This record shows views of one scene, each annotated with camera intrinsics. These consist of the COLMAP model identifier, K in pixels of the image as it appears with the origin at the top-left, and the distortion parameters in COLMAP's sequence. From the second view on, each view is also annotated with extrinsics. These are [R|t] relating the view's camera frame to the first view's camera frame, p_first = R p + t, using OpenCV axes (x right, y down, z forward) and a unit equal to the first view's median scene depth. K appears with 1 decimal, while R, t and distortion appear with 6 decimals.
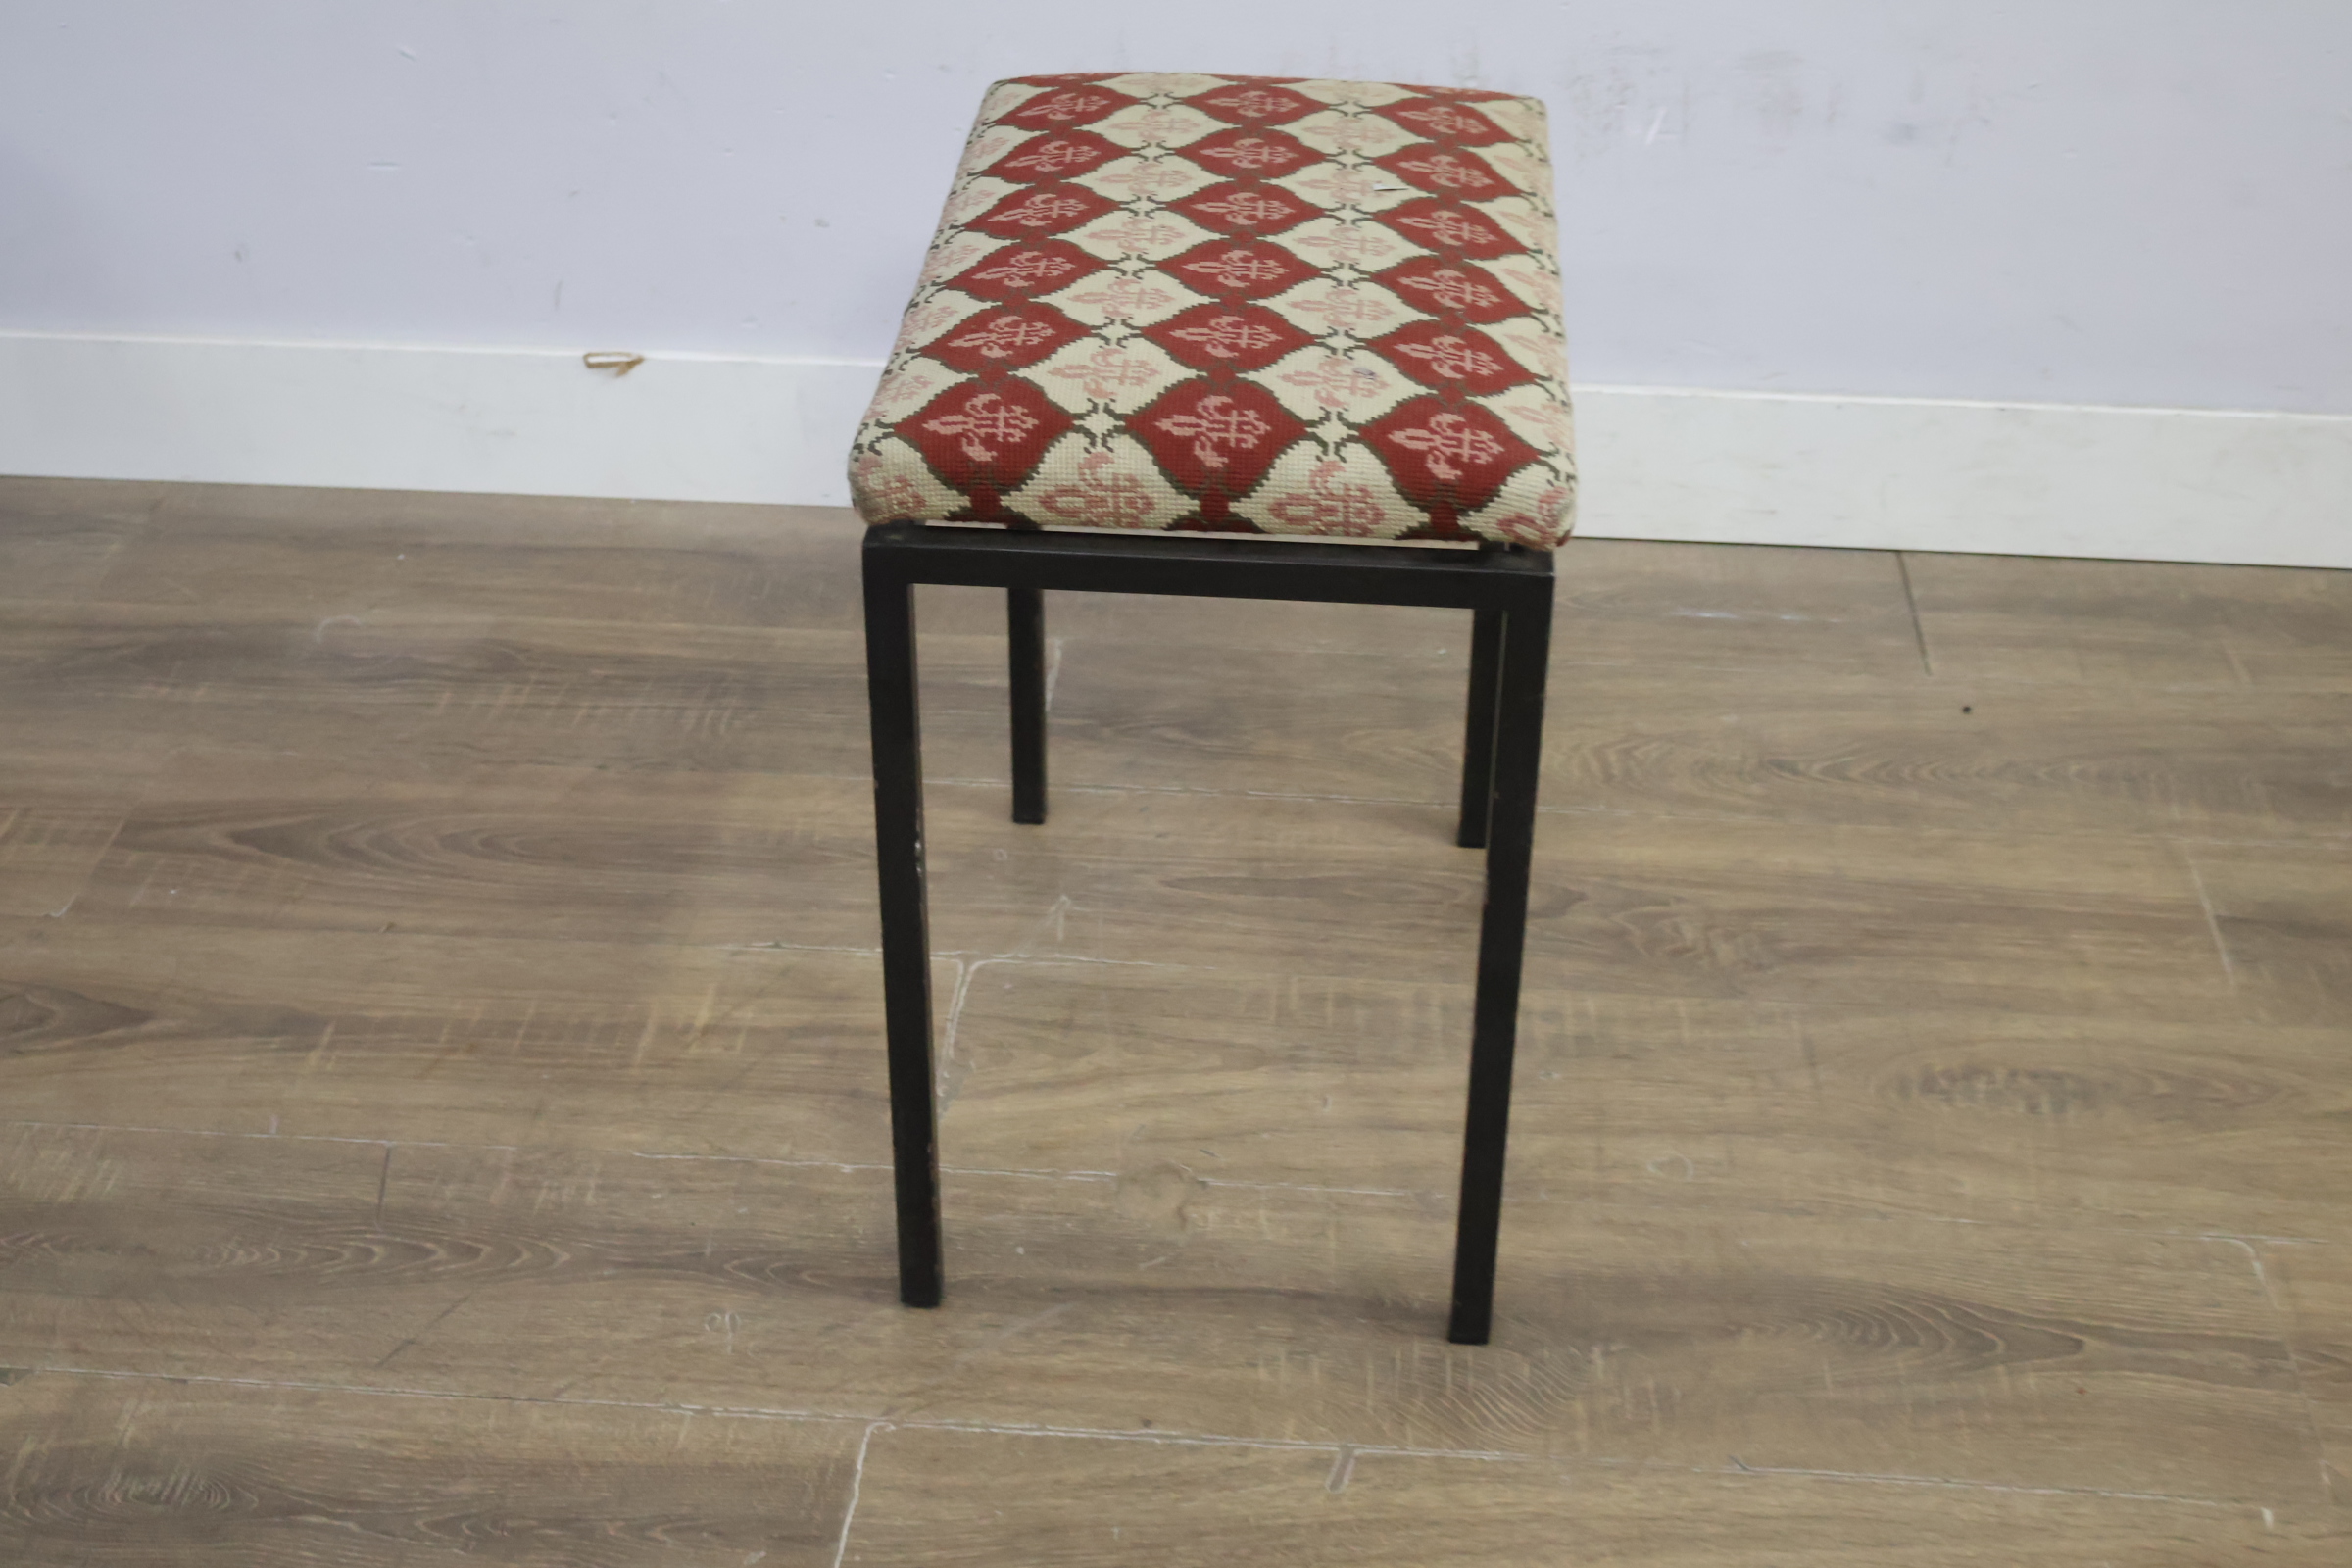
lens RADIAL K [[3179.6, 0, 1159.1], [0, 3179.6, 789.4], [0, 0, 1]] dist [-0.004790, 0.000000]
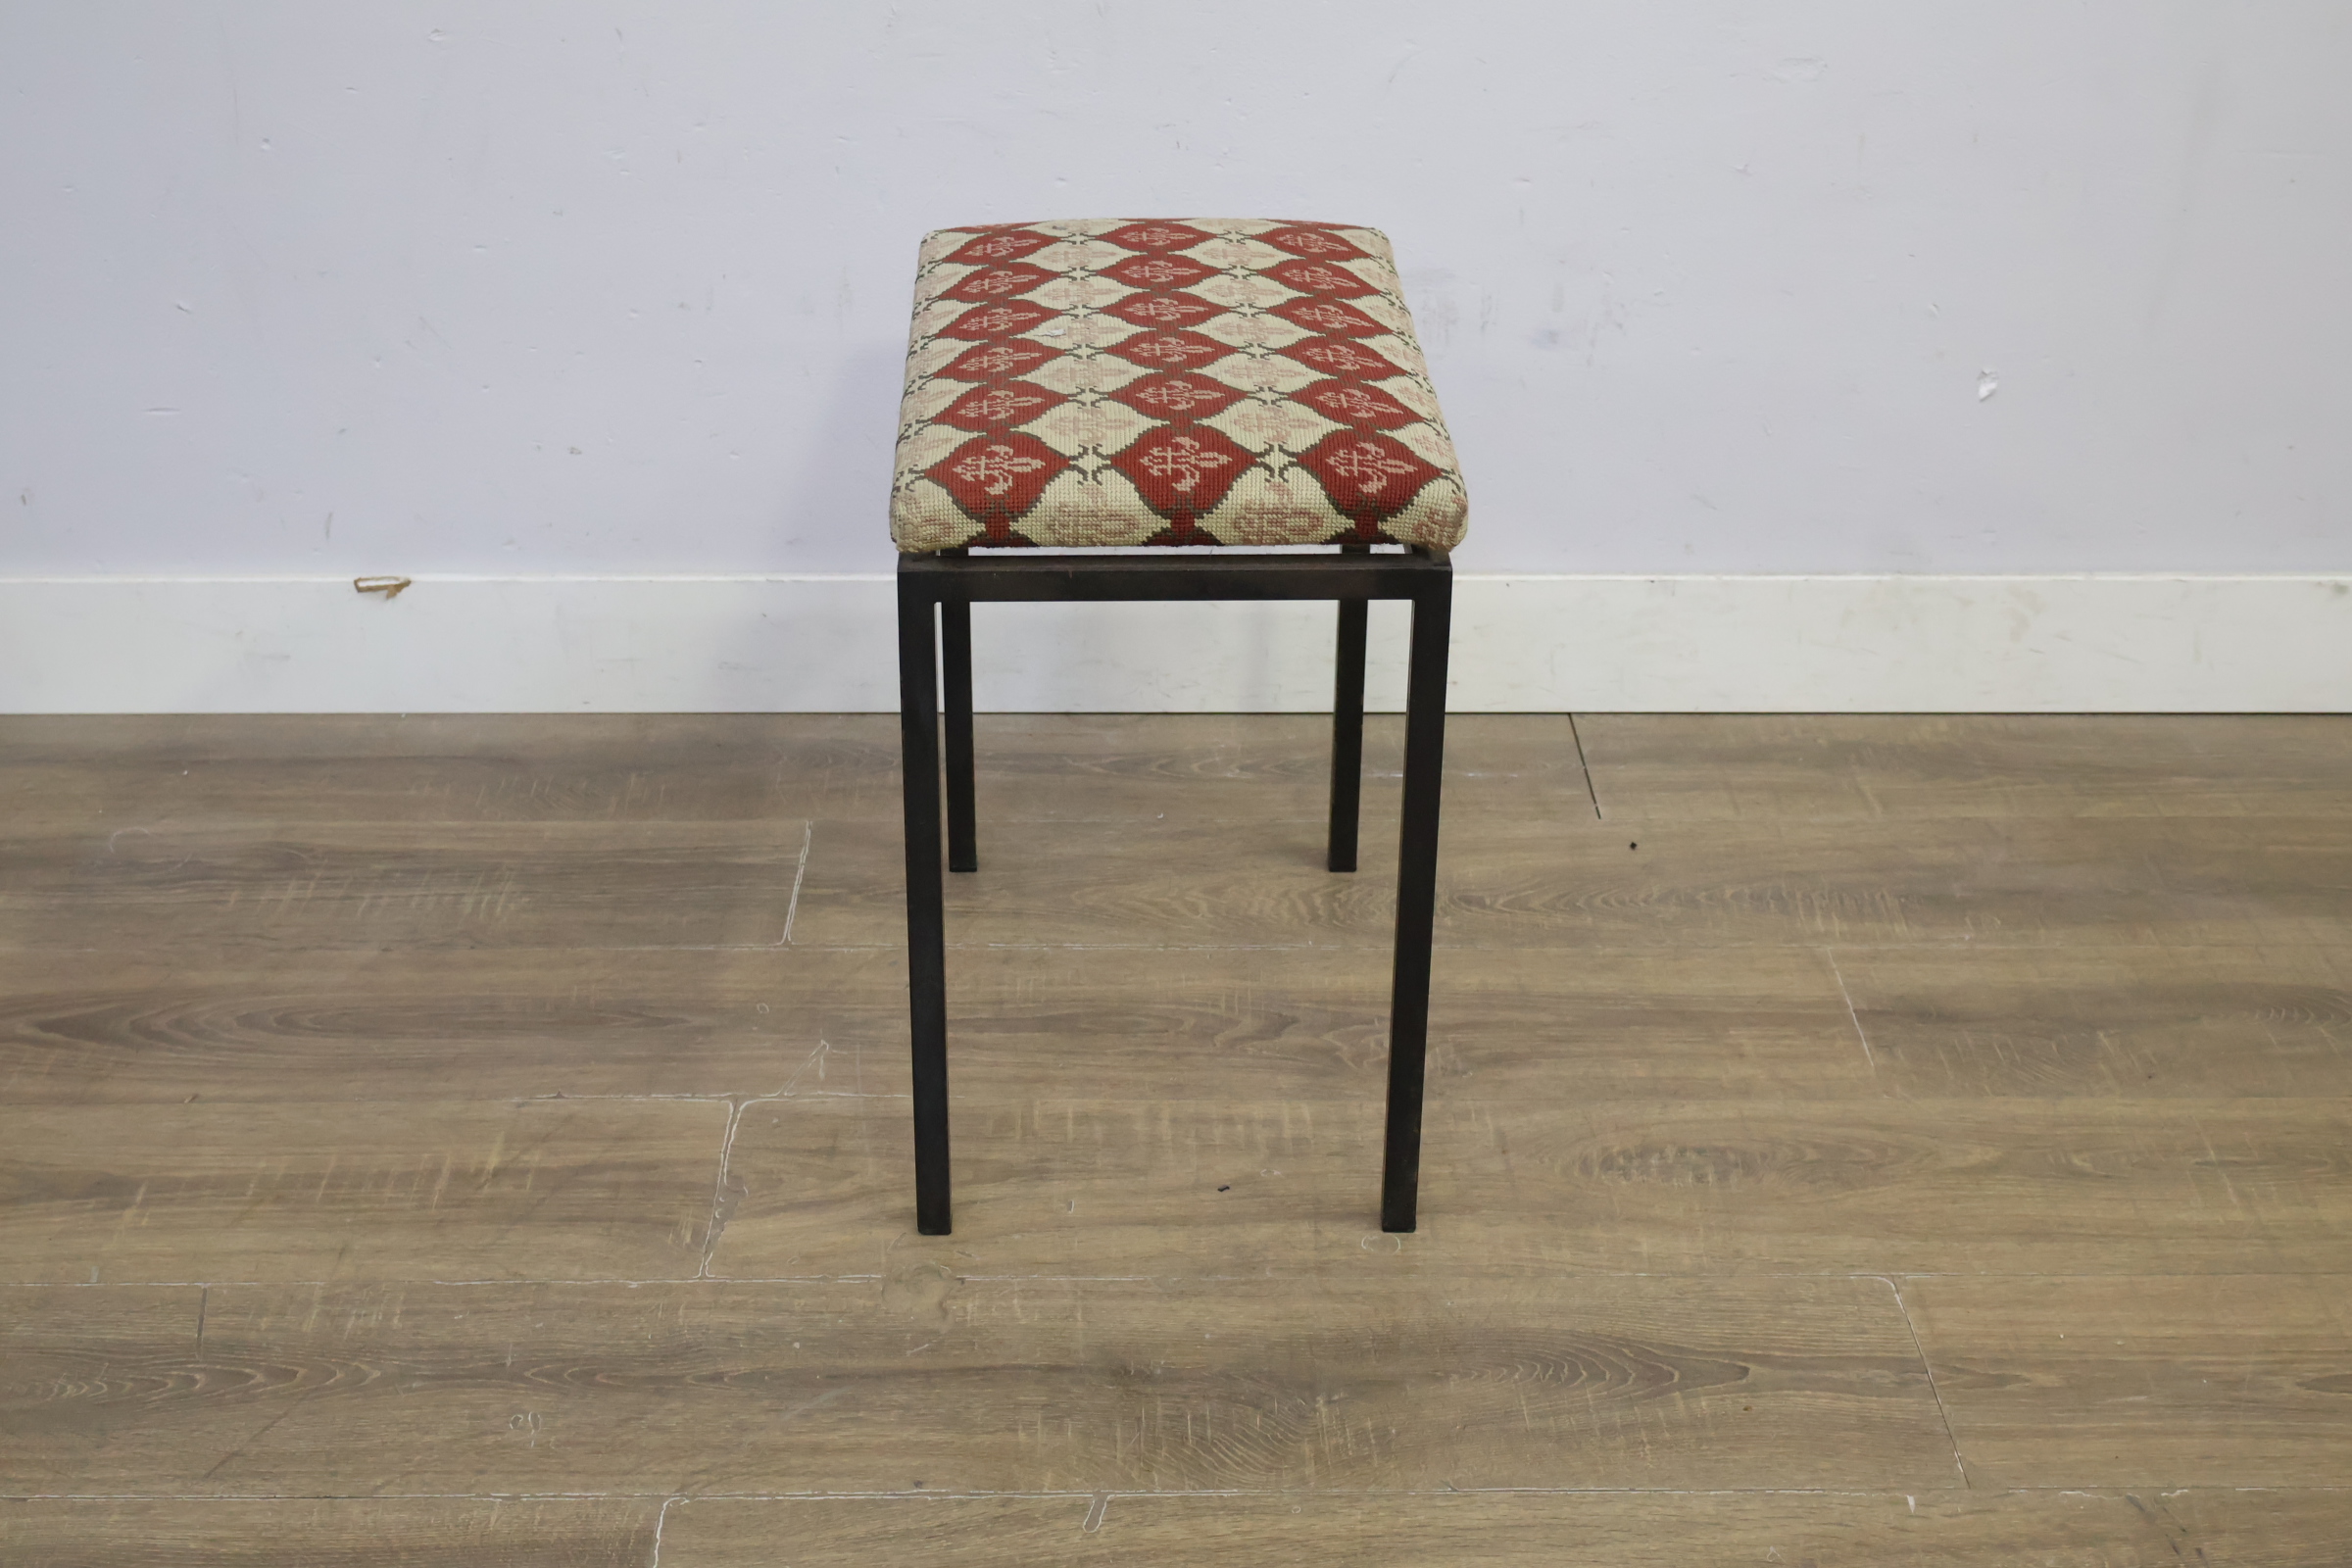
lens RADIAL K [[3179.6, 0, 1160.5], [0, 3179.6, 779.2], [0, 0, 1]] dist [-0.004790, 0.000000]
pose [[0.995744, -0.040598, 0.082741, -0.001399], [0.047796, 0.995064, -0.086962, 0.047809], [-0.078802, 0.090546, 0.992770, -0.107742]]
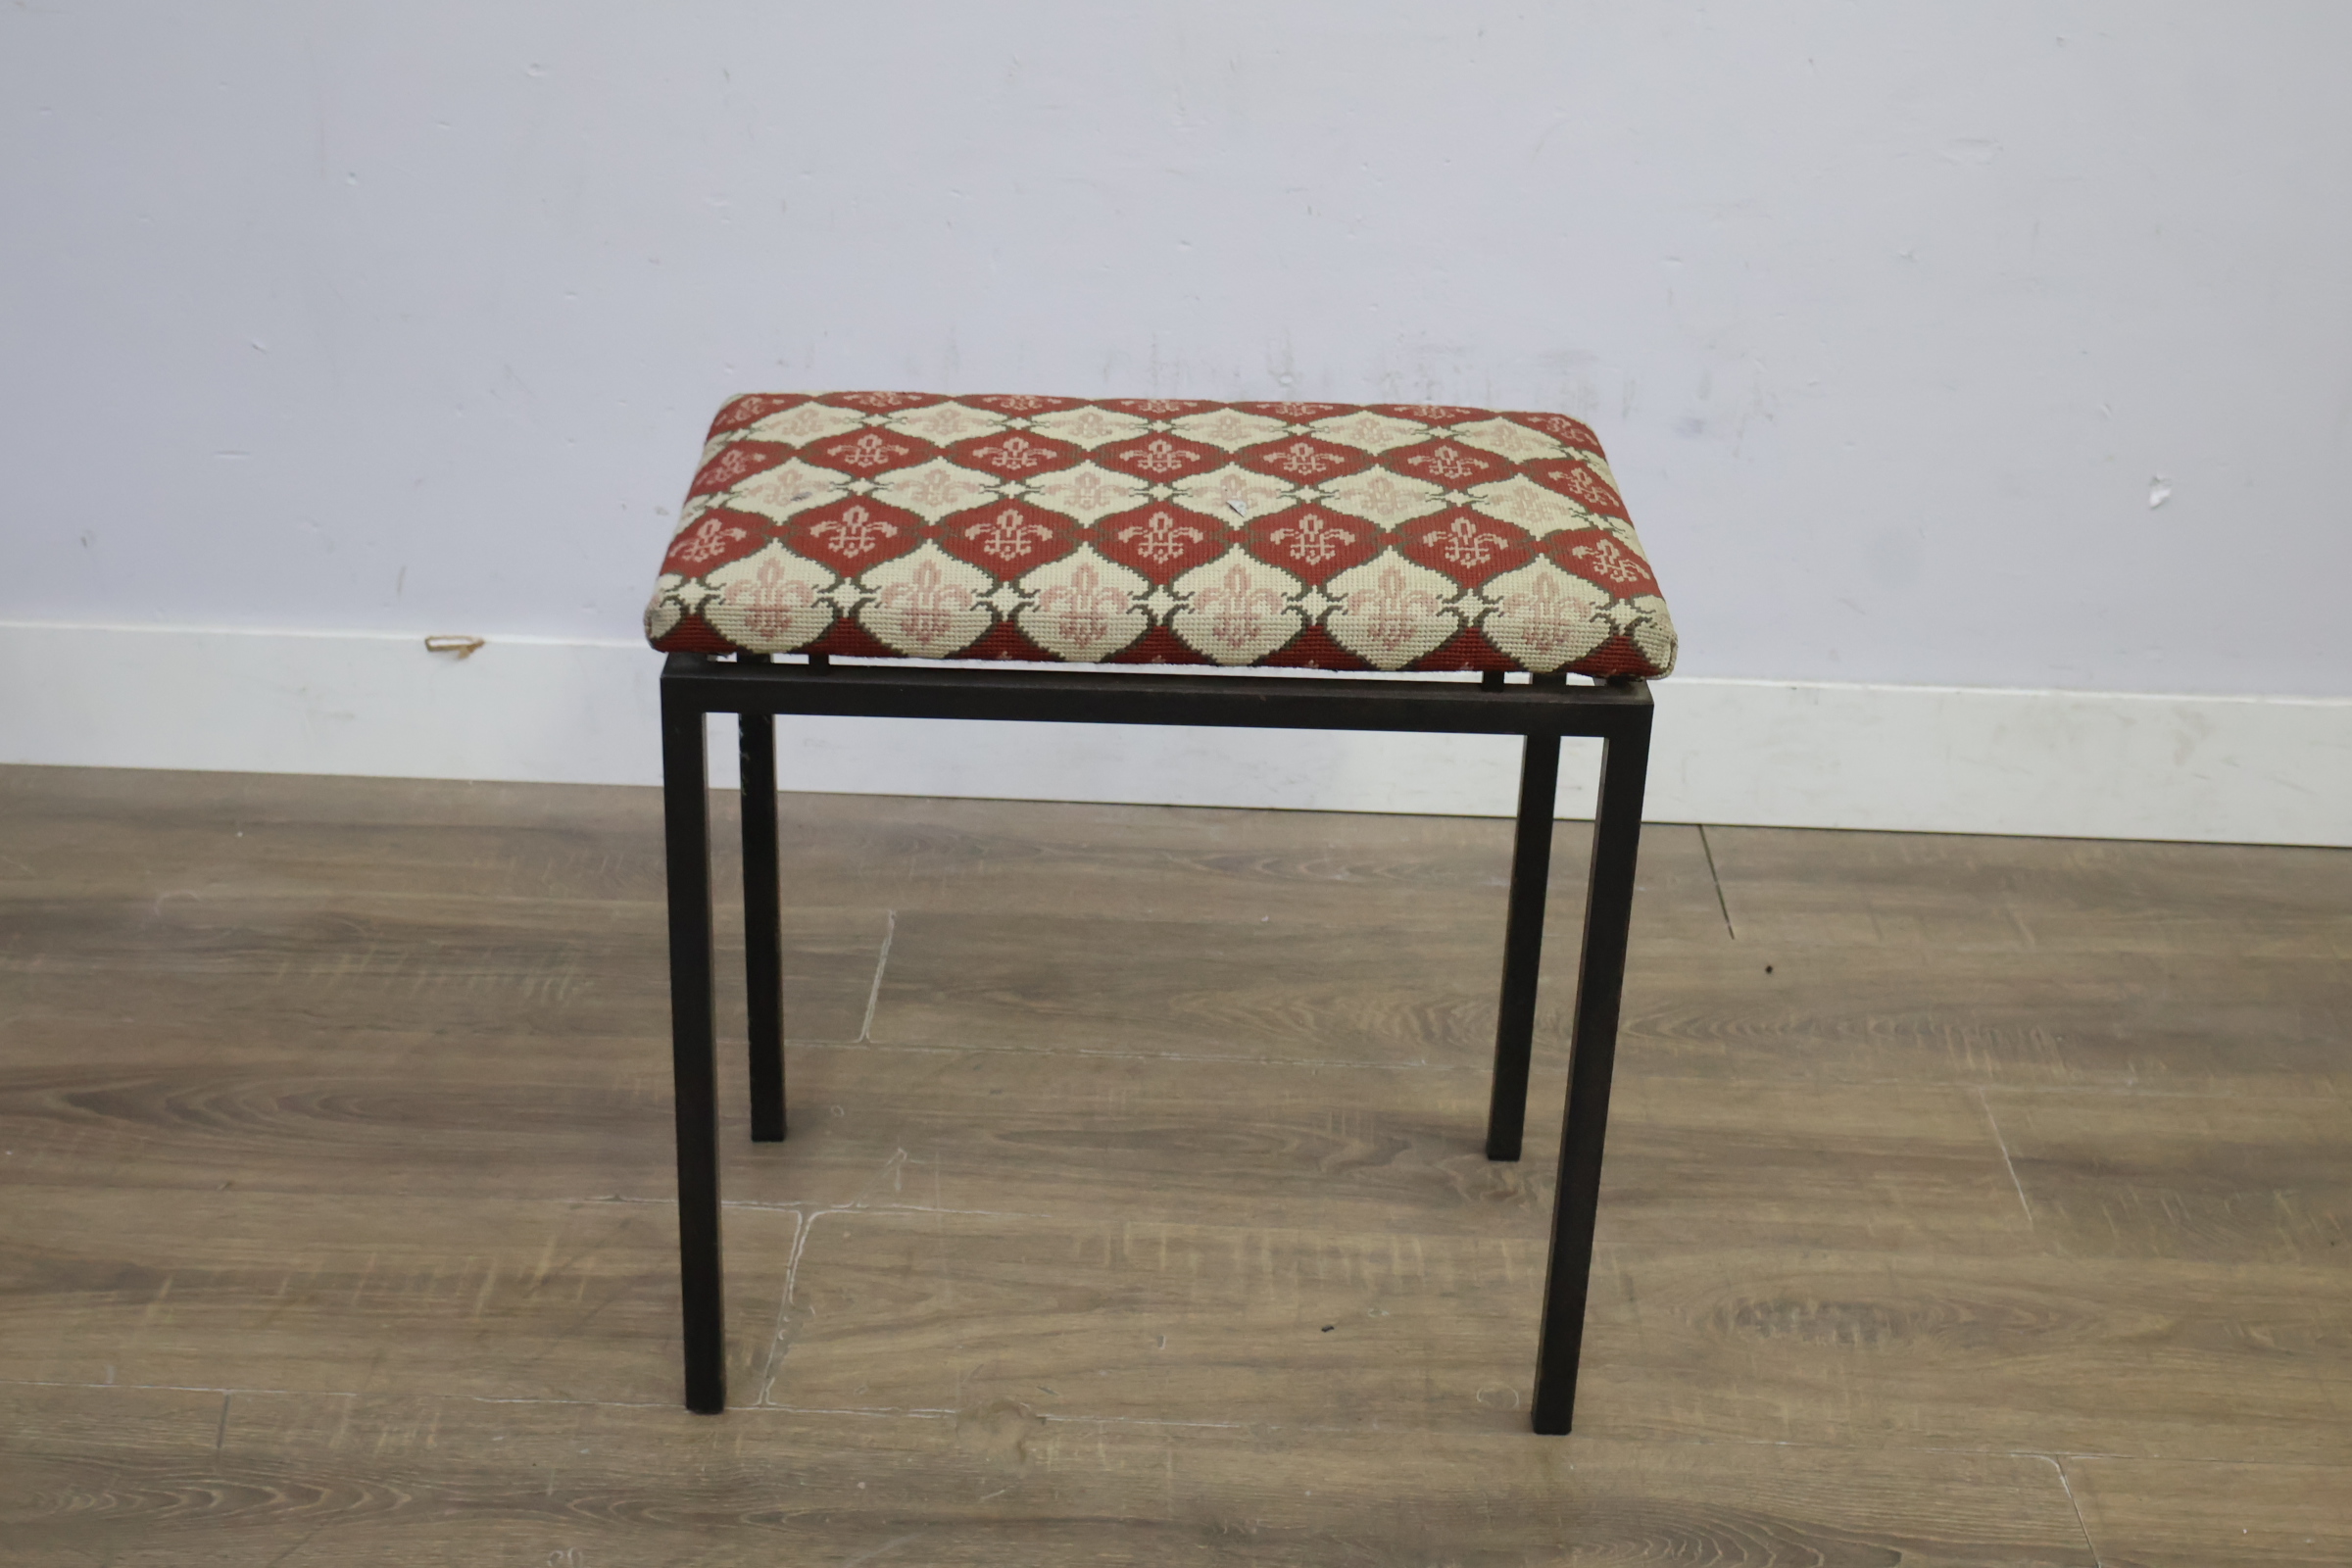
lens RADIAL K [[3179.6, 0, 1160.4], [0, 3179.6, 775.3], [0, 0, 1]] dist [-0.004790, 0.000000]
pose [[0.998165, -0.002457, 0.060499, -0.008743], [0.009411, 0.993328, -0.114939, 0.034878], [-0.059813, 0.115298, 0.991529, -0.030886]]
